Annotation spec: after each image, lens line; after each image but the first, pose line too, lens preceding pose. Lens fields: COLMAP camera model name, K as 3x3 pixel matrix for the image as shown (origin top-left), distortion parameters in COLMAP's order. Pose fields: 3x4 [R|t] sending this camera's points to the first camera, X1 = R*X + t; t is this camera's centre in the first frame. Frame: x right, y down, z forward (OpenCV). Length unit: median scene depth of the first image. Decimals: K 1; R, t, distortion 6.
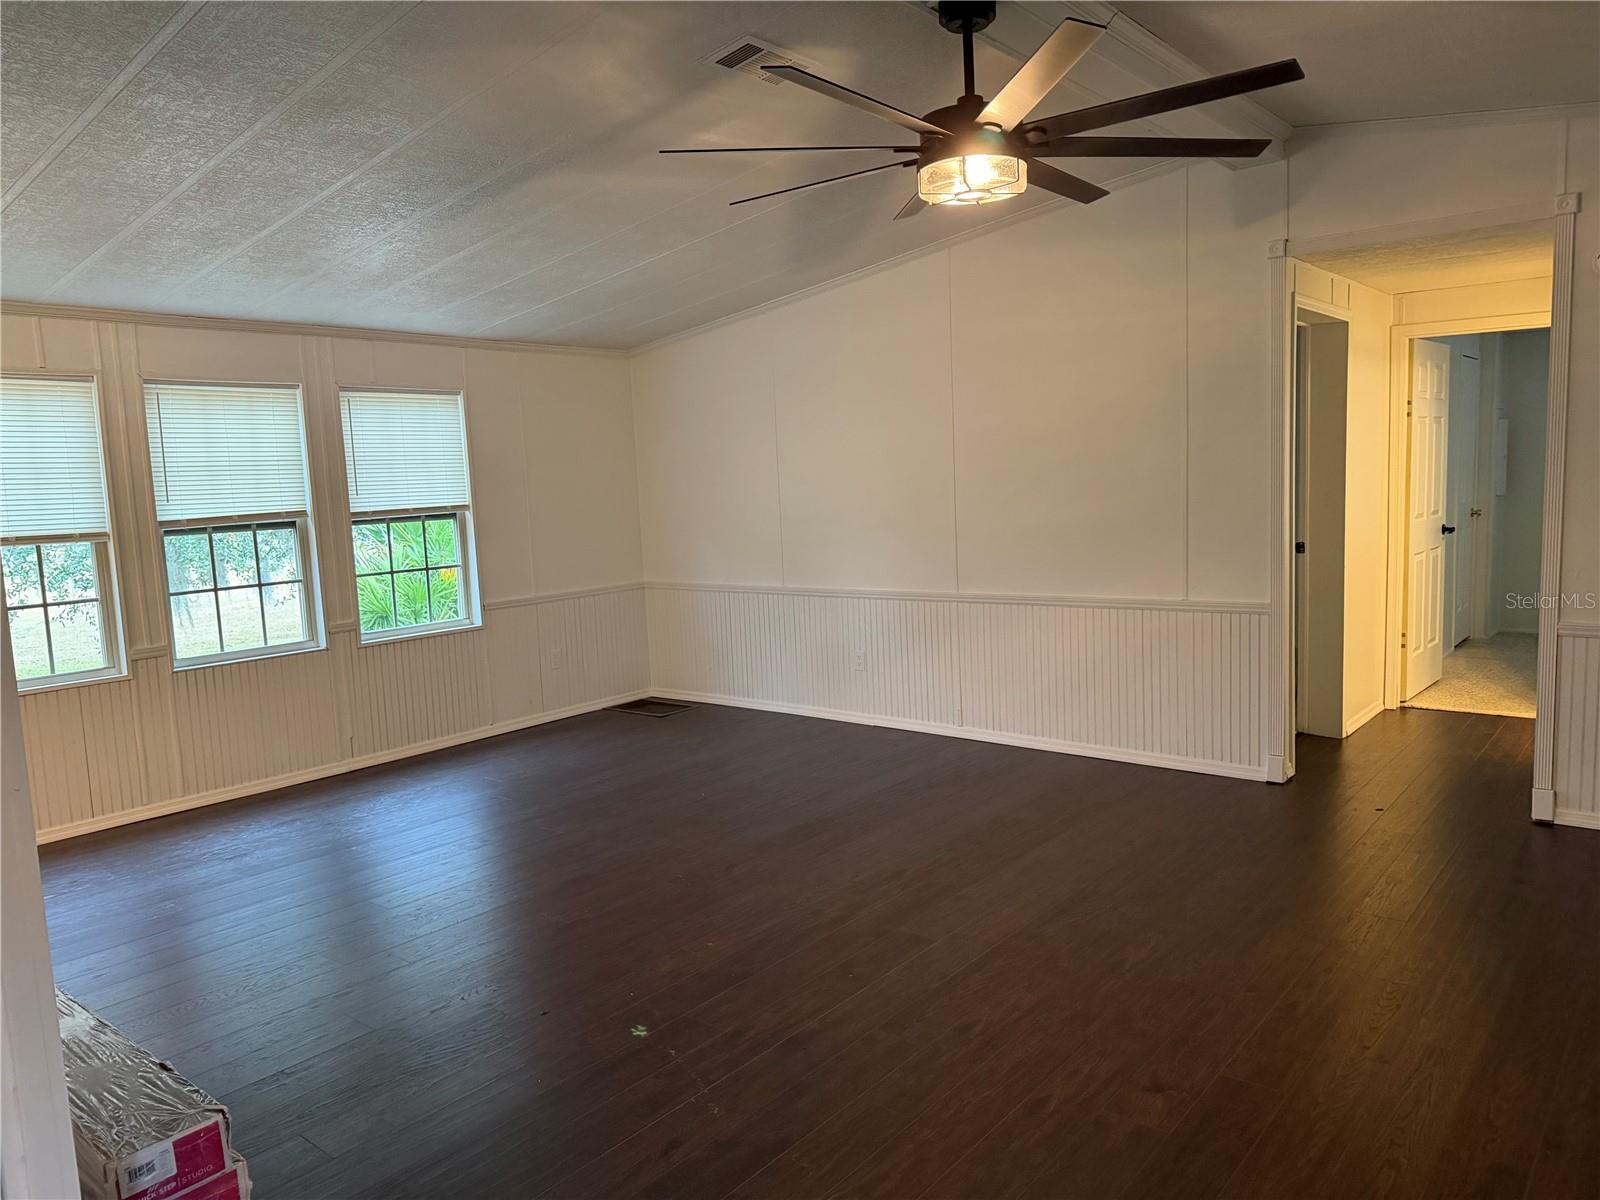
lens RADIAL K [[1065.7, 0, 816.0], [0, 1065.7, 606.0], [0, 0, 1]] dist [0.094332, -0.133423]
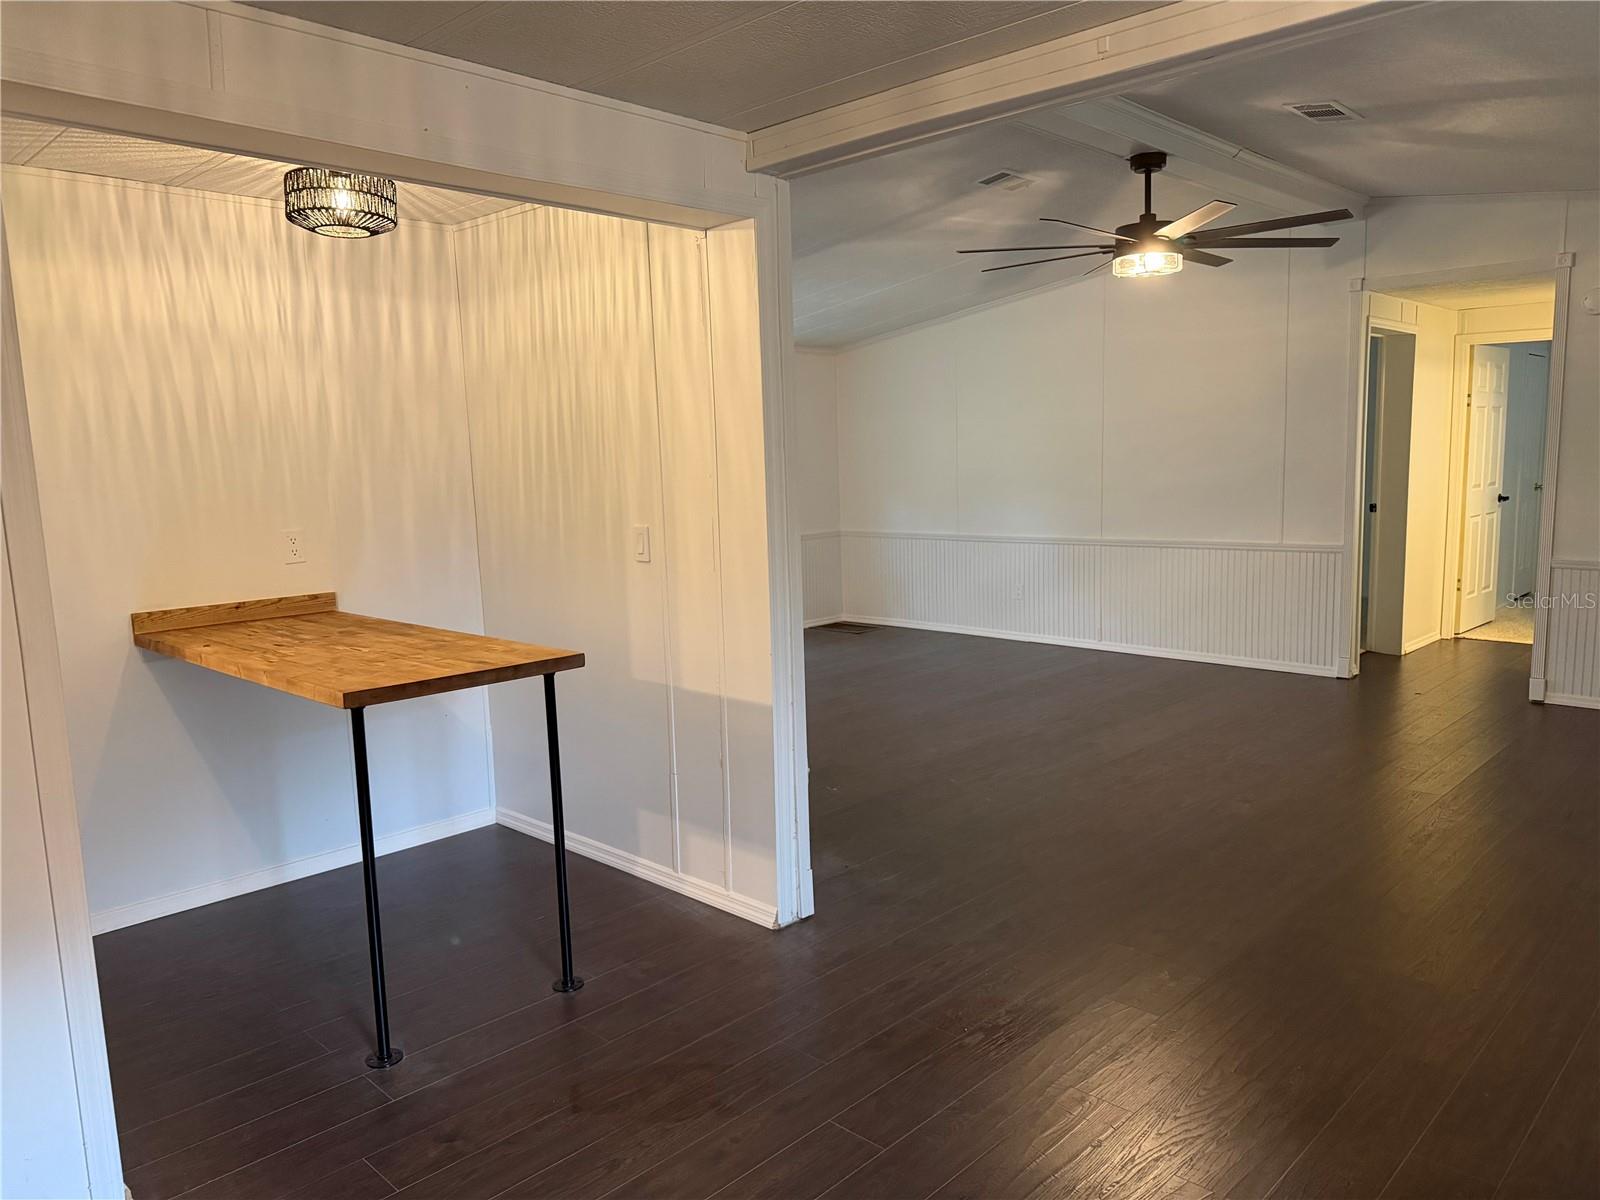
lens RADIAL K [[1112.0, 0, 807.6], [0, 1112.0, 606.9], [0, 0, 1]] dist [0.101146, -0.146098]
pose [[0.996778, 0.024923, -0.076241, -0.124003], [-0.023489, 0.999531, 0.019657, 0.055094], [0.076695, -0.017803, 0.996896, -0.412200]]
